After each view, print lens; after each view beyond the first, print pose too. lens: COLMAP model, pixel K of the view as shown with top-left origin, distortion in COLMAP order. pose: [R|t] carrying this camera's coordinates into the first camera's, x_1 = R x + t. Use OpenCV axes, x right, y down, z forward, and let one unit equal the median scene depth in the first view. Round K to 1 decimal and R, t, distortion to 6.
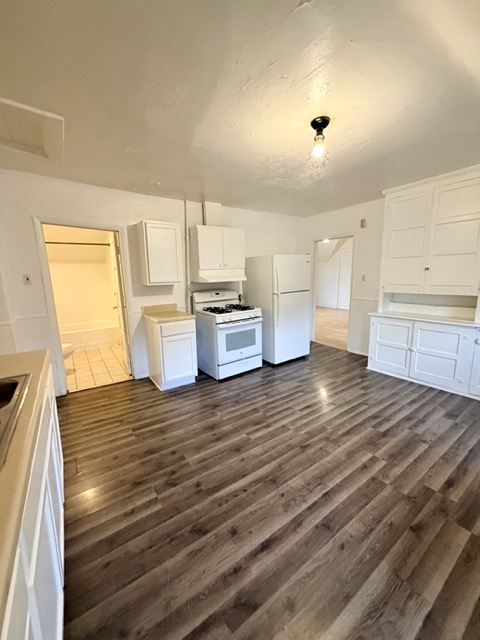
lens RADIAL K [[257.0, 0, 240.3], [0, 257.0, 317.2], [0, 0, 1]] dist [0.001564, 0.000496]
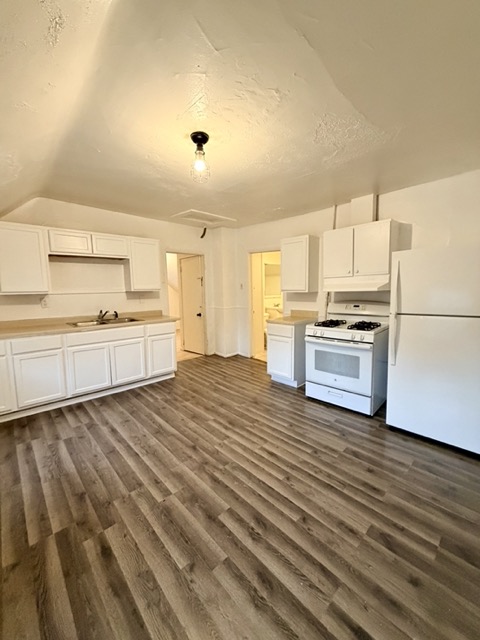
lens RADIAL K [[257.0, 0, 240.2], [0, 257.0, 317.4], [0, 0, 1]] dist [0.001564, 0.000496]
pose [[0.147865, 0.130447, -0.980367, 1.158472], [-0.152545, 0.982409, 0.107711, -0.151458], [0.977172, 0.133624, 0.165163, 0.877577]]
